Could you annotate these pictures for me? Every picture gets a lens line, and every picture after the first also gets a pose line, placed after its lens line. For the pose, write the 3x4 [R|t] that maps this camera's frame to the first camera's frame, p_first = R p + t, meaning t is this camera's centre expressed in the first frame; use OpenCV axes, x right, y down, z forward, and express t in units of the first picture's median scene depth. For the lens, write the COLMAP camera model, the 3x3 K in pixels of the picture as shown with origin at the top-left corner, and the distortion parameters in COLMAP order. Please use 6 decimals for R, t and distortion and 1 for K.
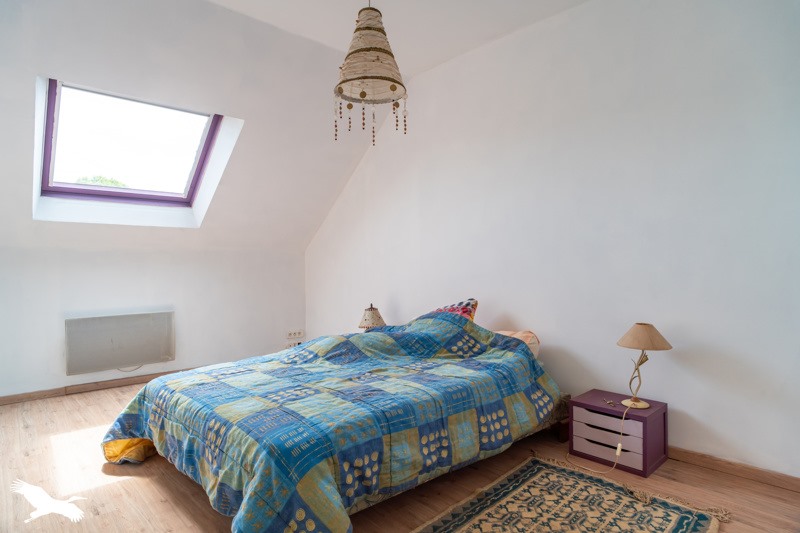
lens RADIAL K [[452.7, 0, 400.2], [0, 452.7, 265.5], [0, 0, 1]] dist [0.001659, 0.001035]
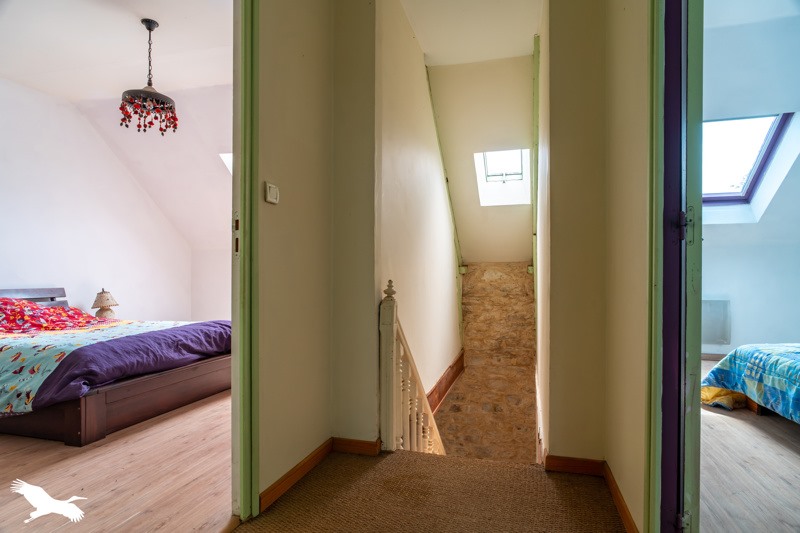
lens RADIAL K [[452.7, 0, 397.8], [0, 452.7, 267.8], [0, 0, 1]] dist [0.001659, 0.001035]
pose [[0.536582, -0.000894, -0.843848, -0.001463], [0.001362, 0.999999, -0.000193, 0.038027], [0.843847, -0.001045, 0.536583, -0.478965]]
